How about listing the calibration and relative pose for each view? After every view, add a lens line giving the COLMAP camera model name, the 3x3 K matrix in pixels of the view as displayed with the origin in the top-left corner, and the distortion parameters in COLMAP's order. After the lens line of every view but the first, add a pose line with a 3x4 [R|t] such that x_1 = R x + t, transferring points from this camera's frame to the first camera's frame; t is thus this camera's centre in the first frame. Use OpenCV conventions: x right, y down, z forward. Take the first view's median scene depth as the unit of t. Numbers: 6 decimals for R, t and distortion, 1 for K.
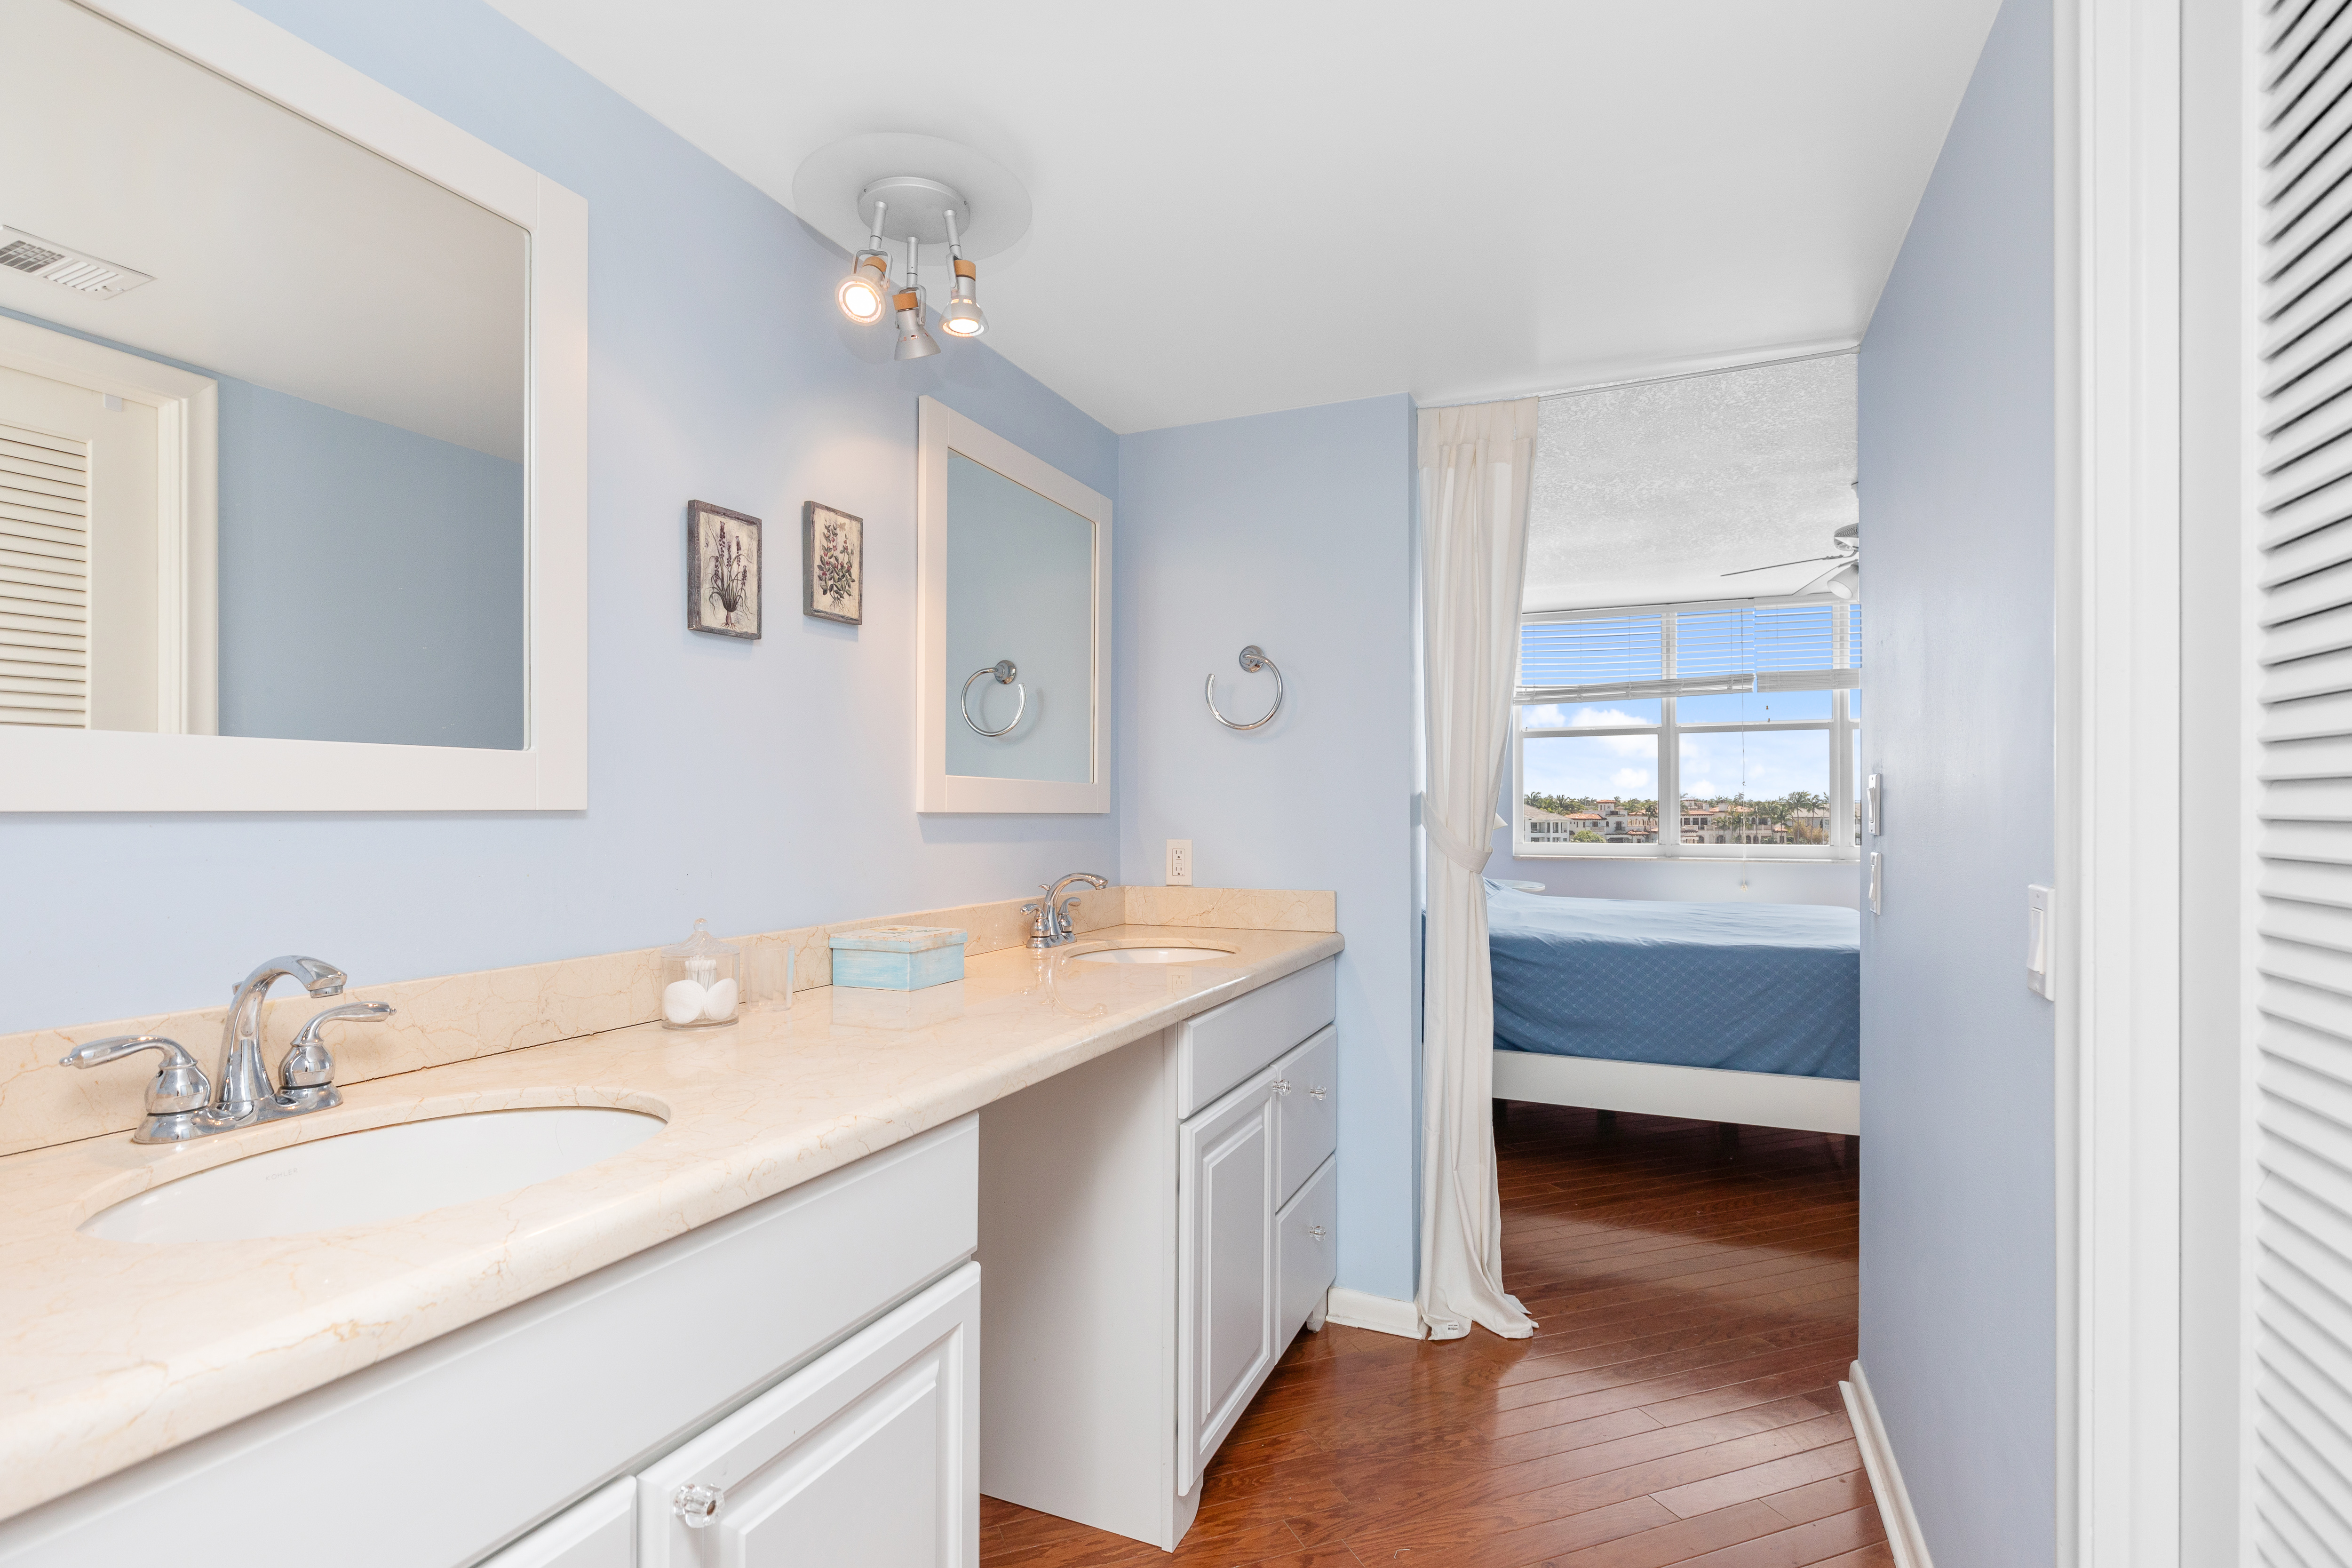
lens RADIAL K [[1075.2, 0, 1176.0], [0, 1075.2, 784.0], [0, 0, 1]] dist [0.001597, -0.000011]
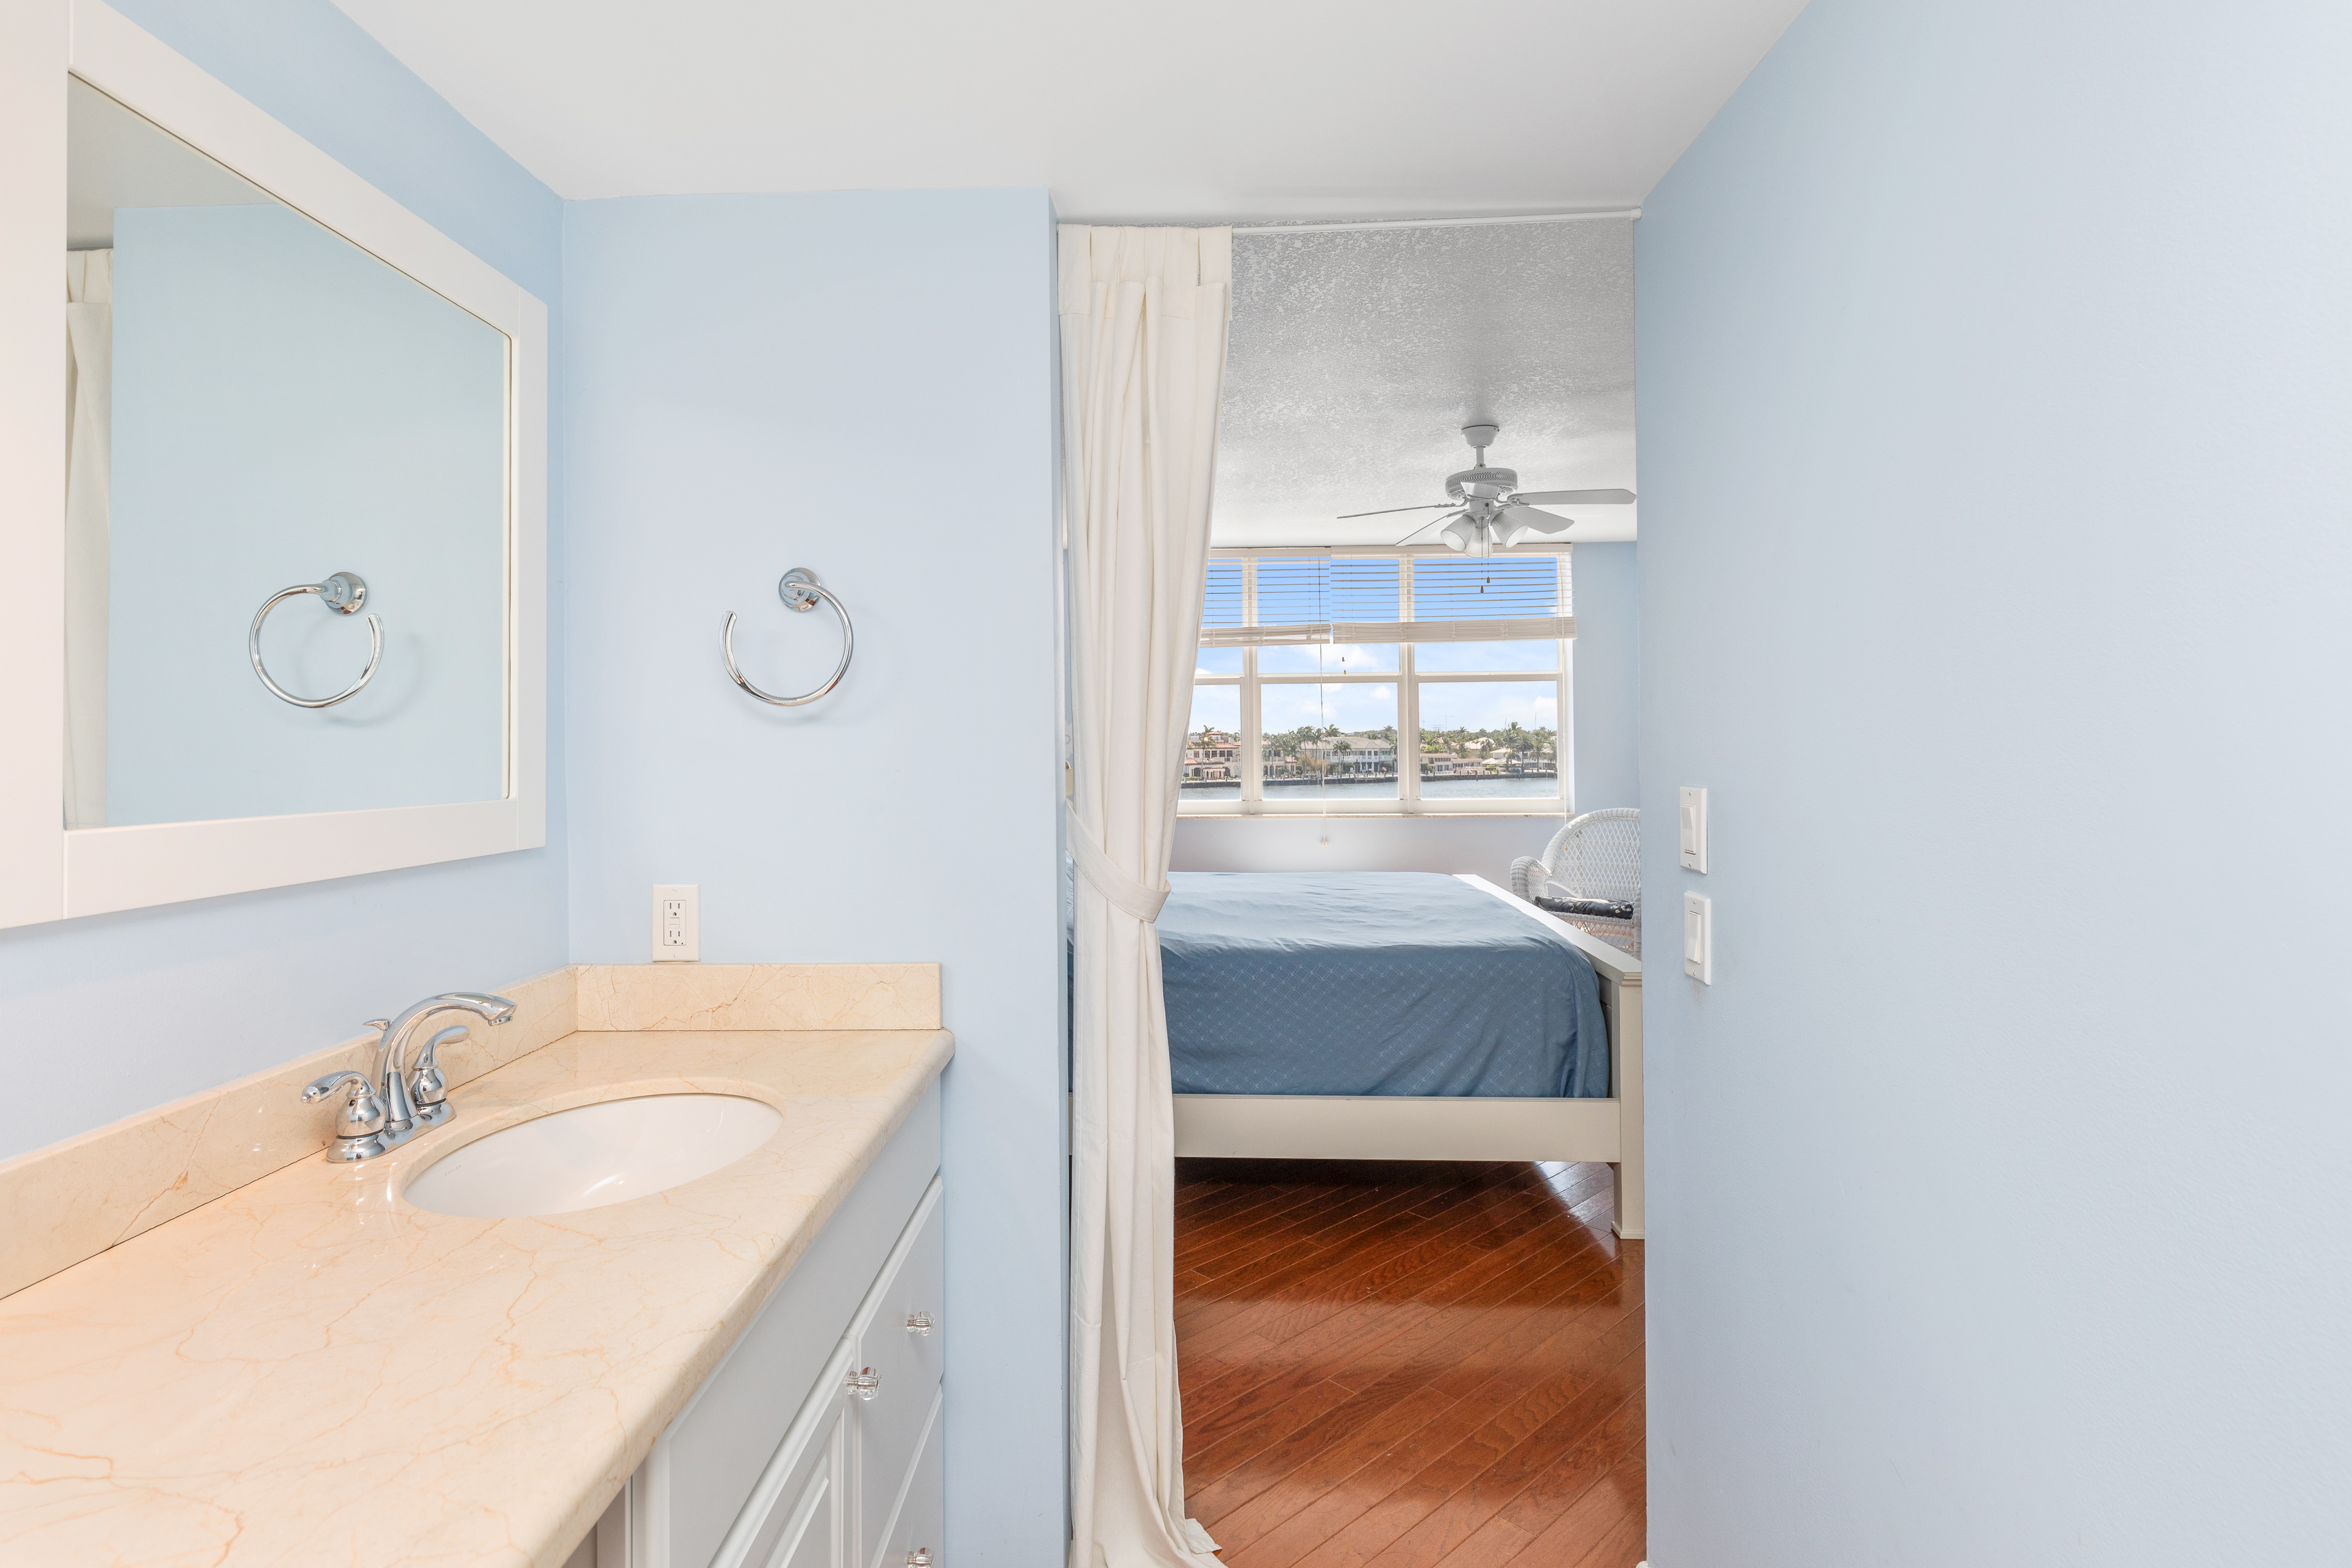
lens RADIAL K [[1093.0, 0, 1126.3], [0, 1093.0, 739.5], [0, 0, 1]] dist [0.000033, -0.000411]
pose [[0.934051, -0.006043, 0.357088, 0.016015], [-0.000982, 0.999810, 0.019491, -0.032814], [-0.357138, -0.018556, 0.933867, 0.266266]]
